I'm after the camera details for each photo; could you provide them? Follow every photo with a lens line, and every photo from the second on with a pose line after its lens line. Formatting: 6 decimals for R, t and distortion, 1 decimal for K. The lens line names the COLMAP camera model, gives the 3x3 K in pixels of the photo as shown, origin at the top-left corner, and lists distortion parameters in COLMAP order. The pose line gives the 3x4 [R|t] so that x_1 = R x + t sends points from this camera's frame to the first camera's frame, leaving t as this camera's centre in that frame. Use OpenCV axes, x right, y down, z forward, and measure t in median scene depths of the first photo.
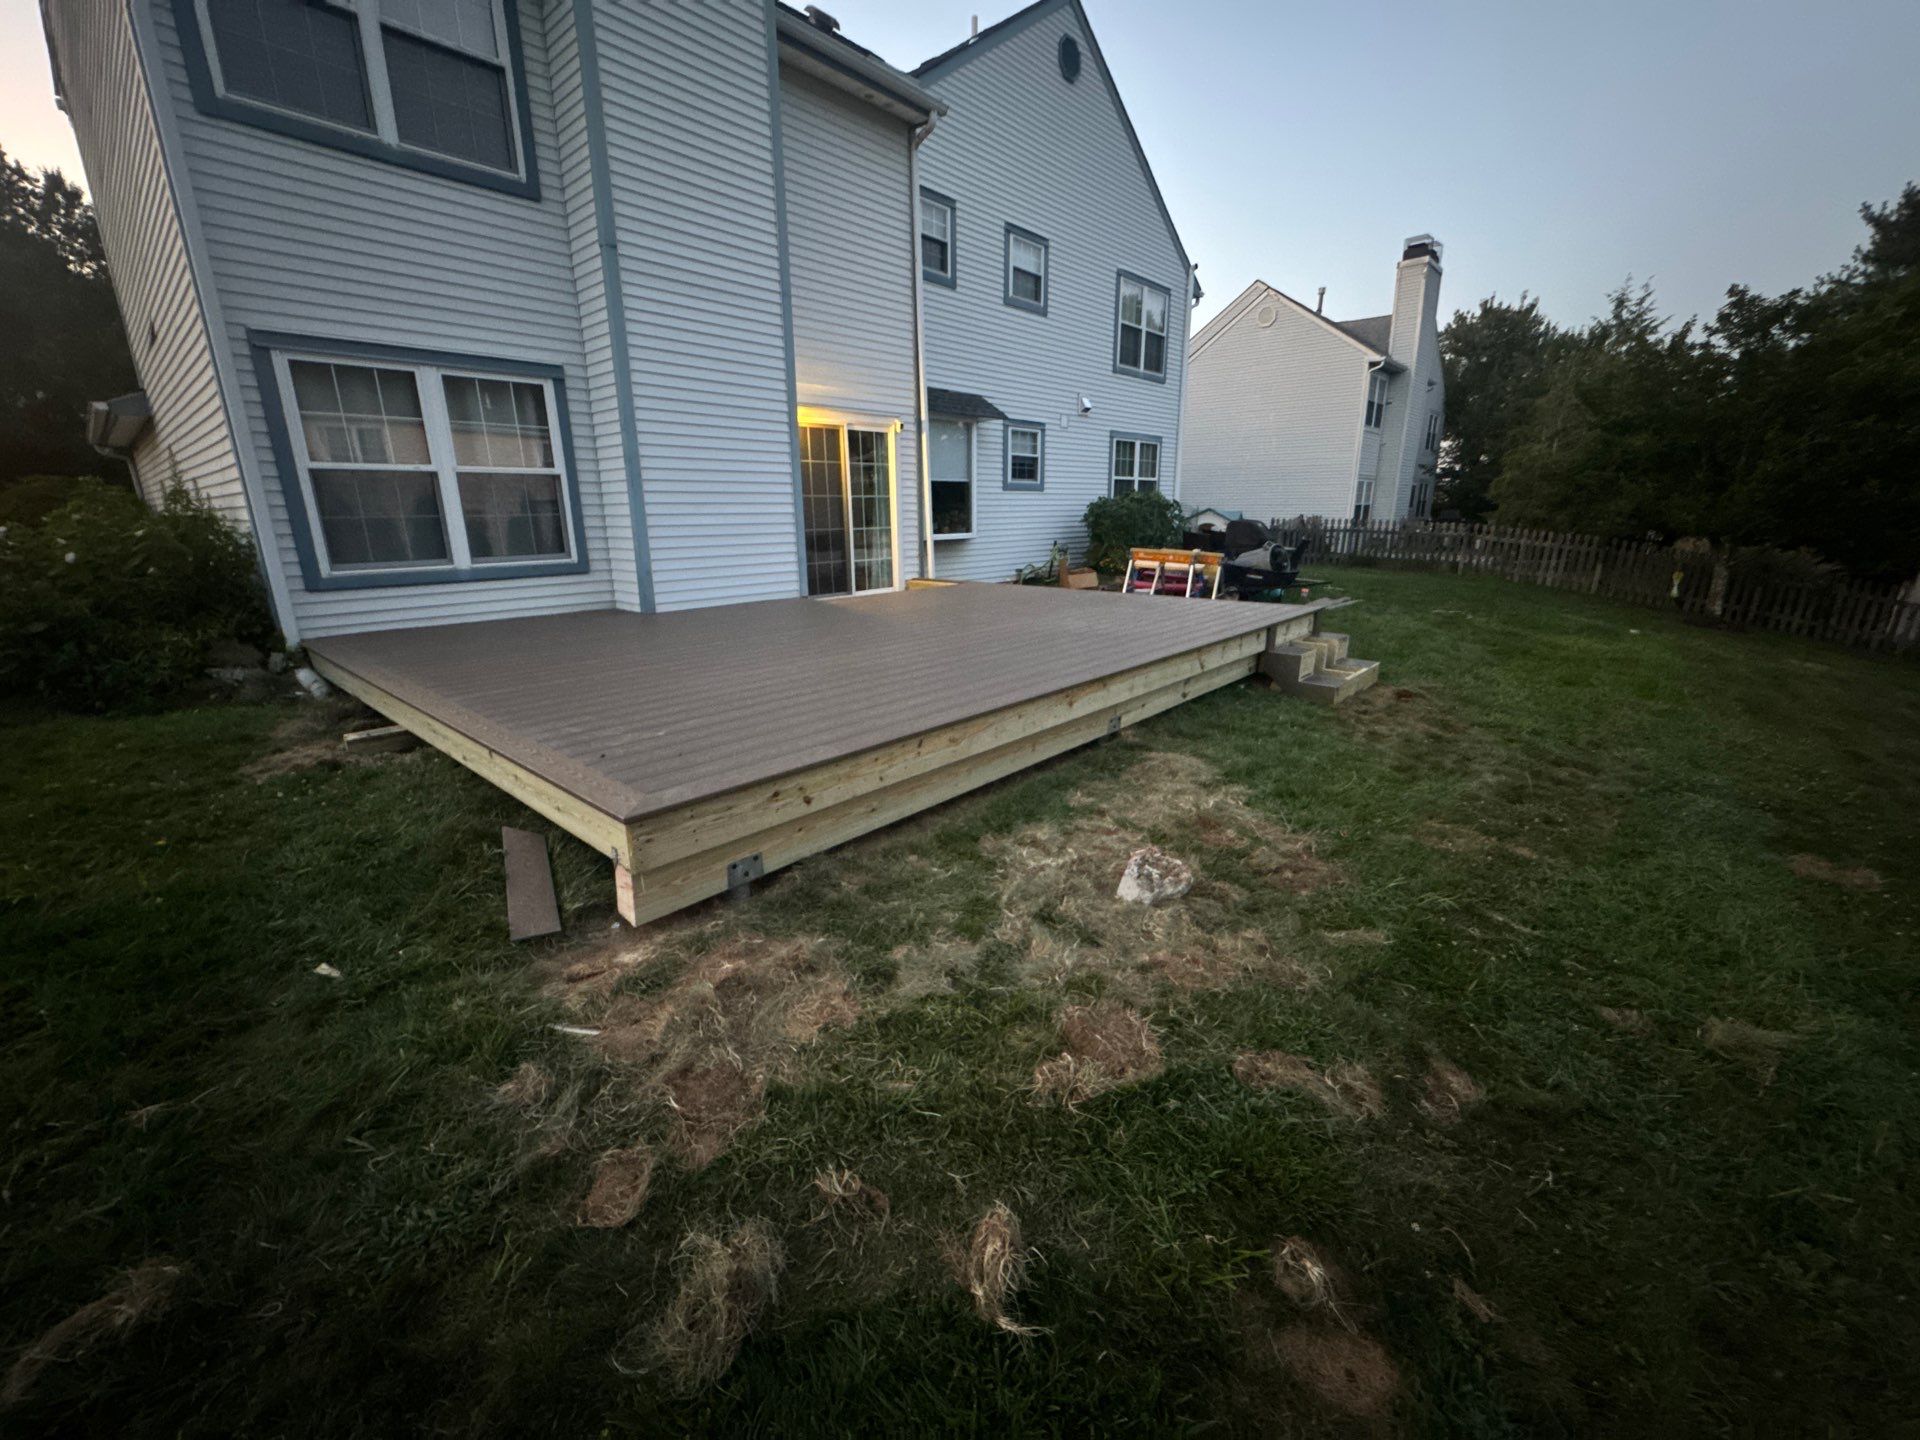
lens RADIAL K [[765.3, 0, 960.5], [0, 765.3, 722.8], [0, 0, 1]] dist [-0.004287, 0.000686]
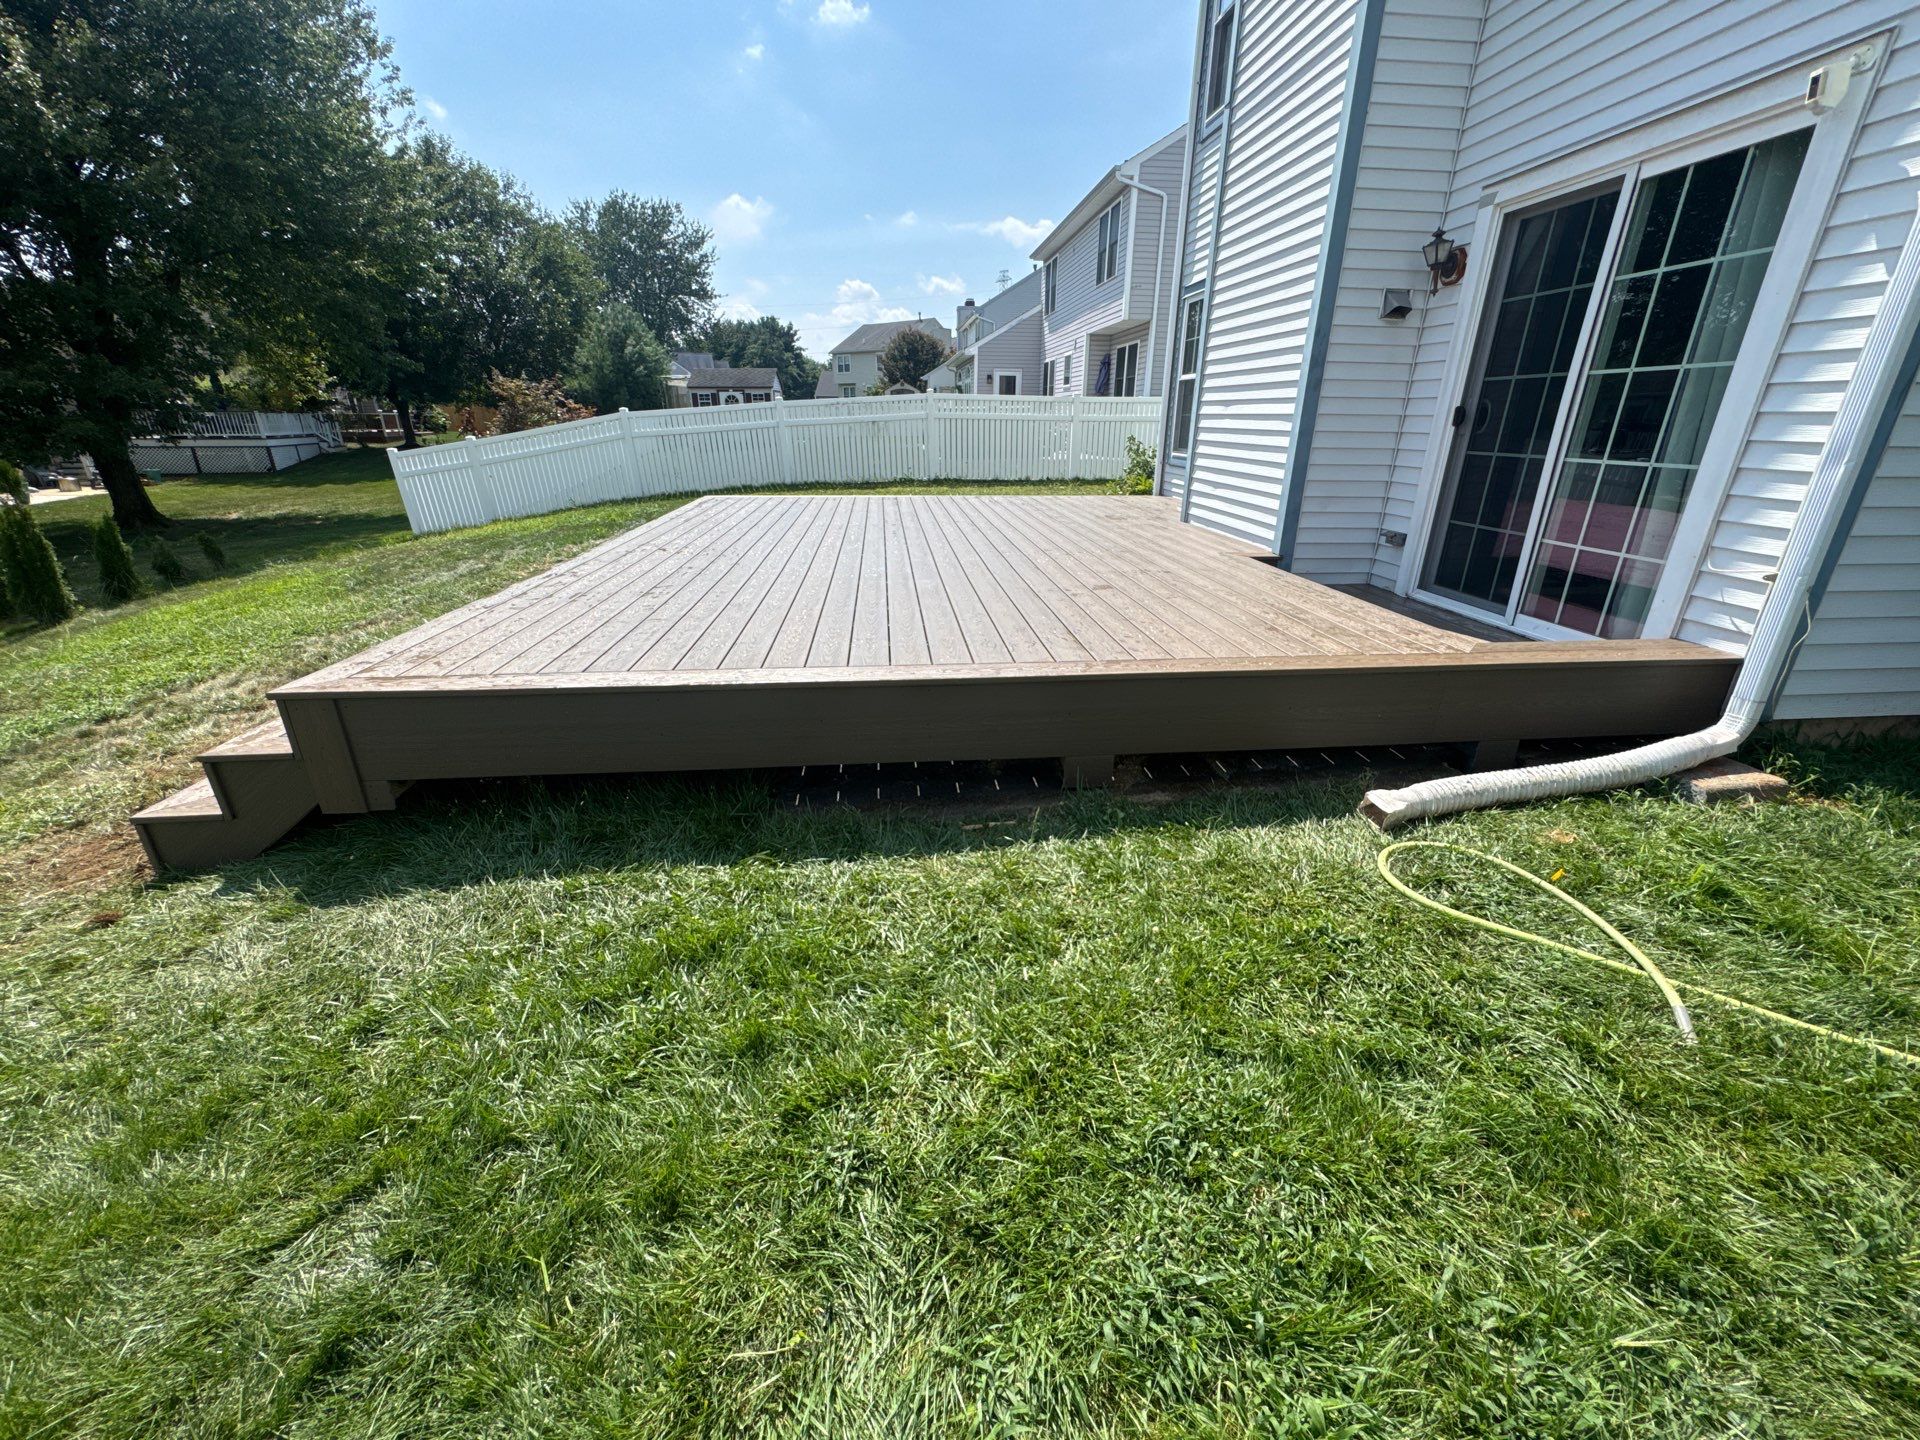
lens RADIAL K [[765.3, 0, 956.6], [0, 765.3, 720.4], [0, 0, 1]] dist [-0.004287, 0.000686]
pose [[-0.676917, 0.274394, -0.683002, 0.291241], [-0.200035, 0.824415, 0.529459, -0.221594], [0.708357, 0.495024, -0.503172, 0.801971]]
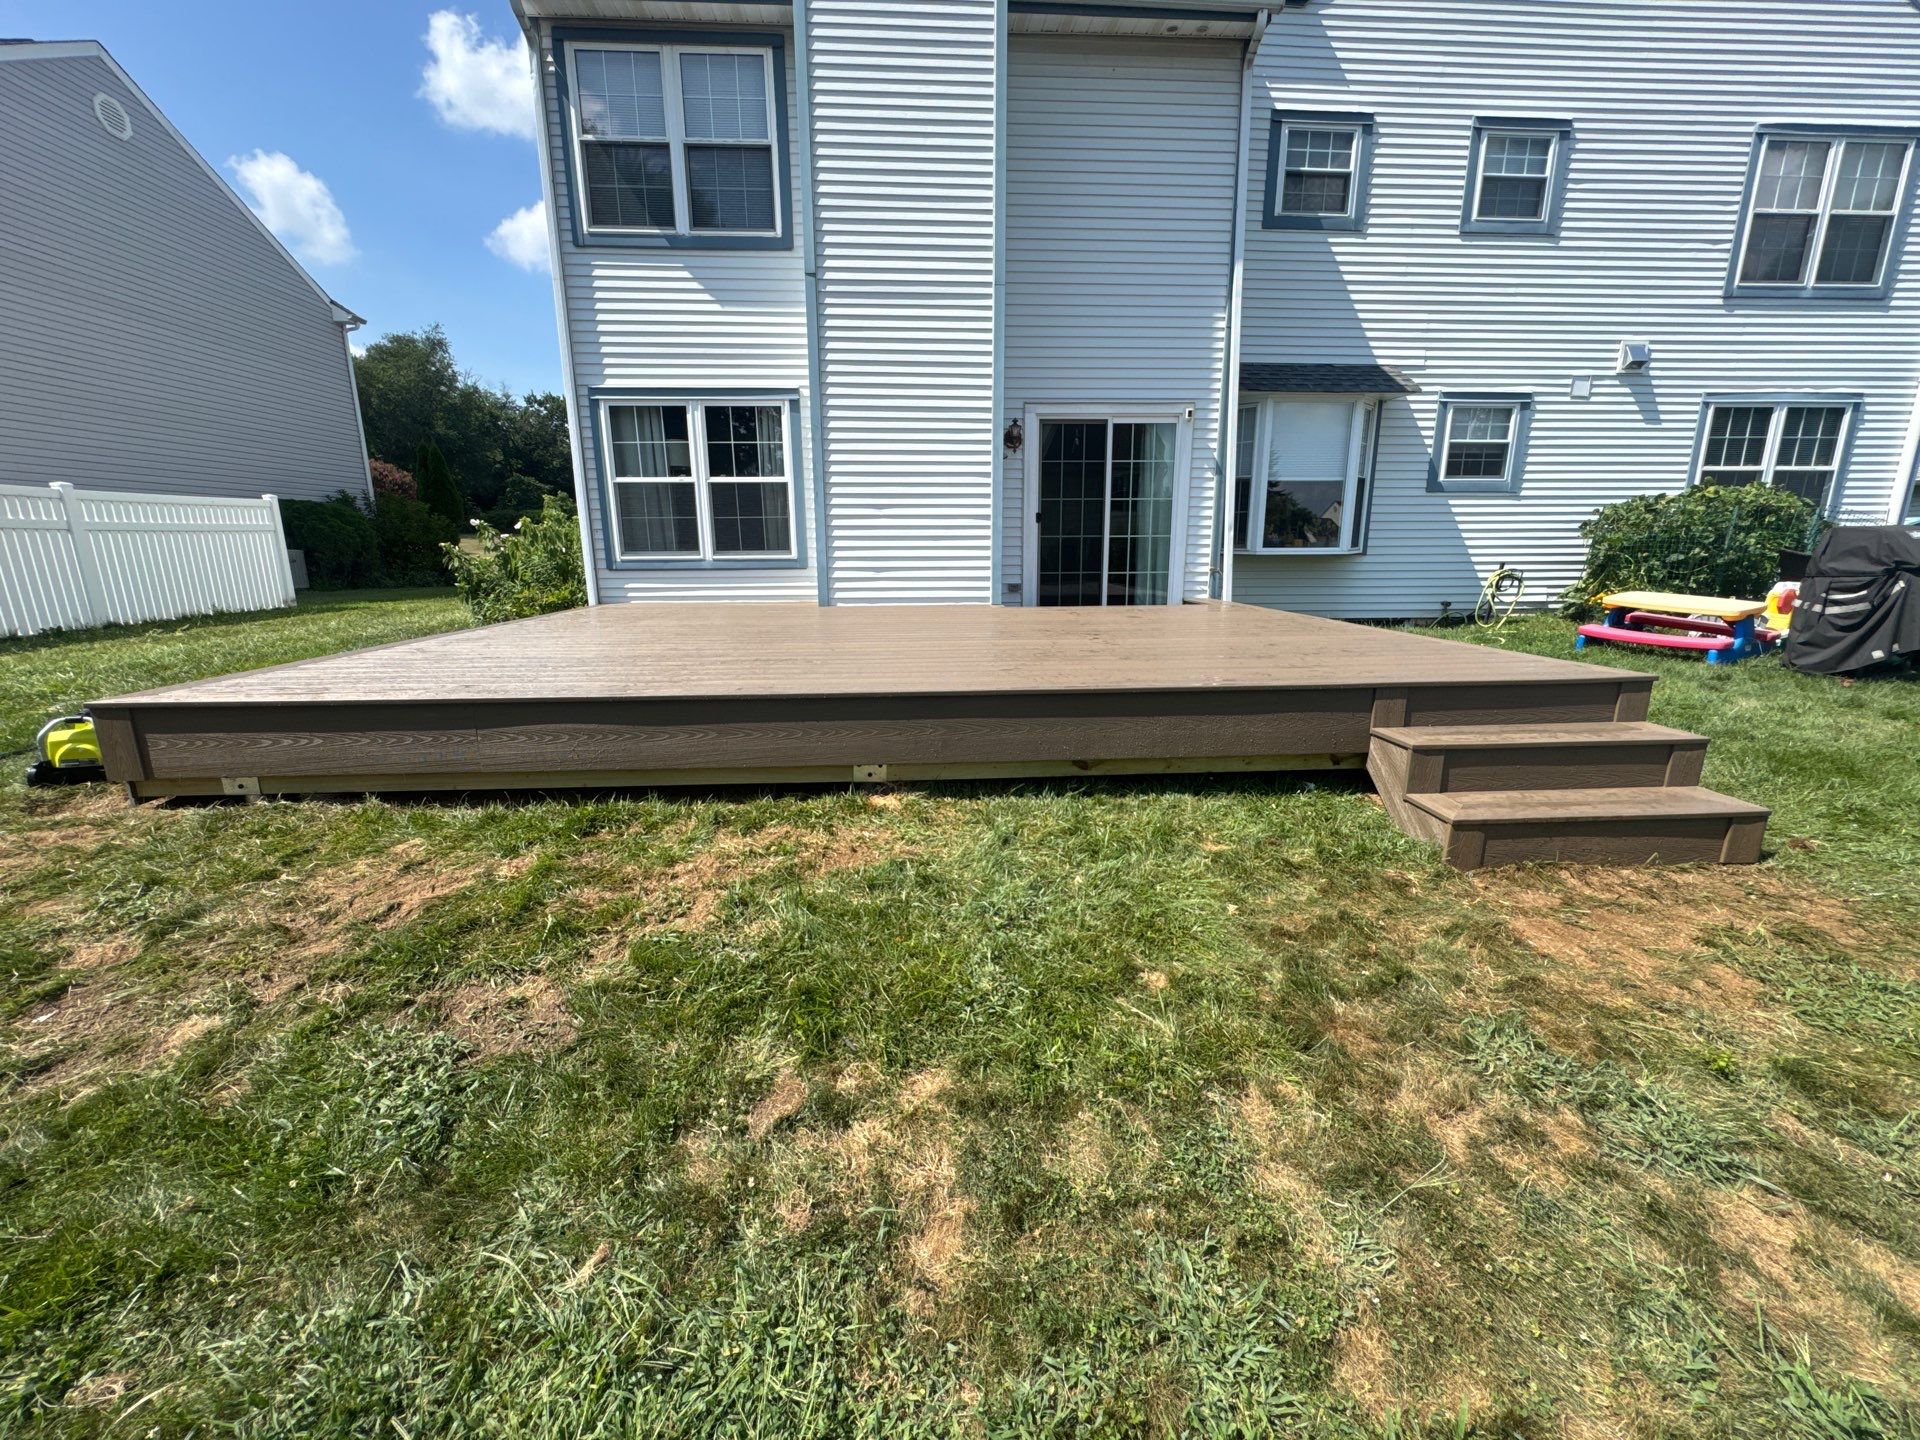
lens RADIAL K [[765.3, 0, 958.6], [0, 765.3, 722.9], [0, 0, 1]] dist [-0.004287, 0.000686]
pose [[0.710489, 0.163755, -0.684390, 0.285064], [-0.191100, 0.980899, 0.036314, -0.032536], [0.677263, 0.104986, 0.728212, 0.204614]]
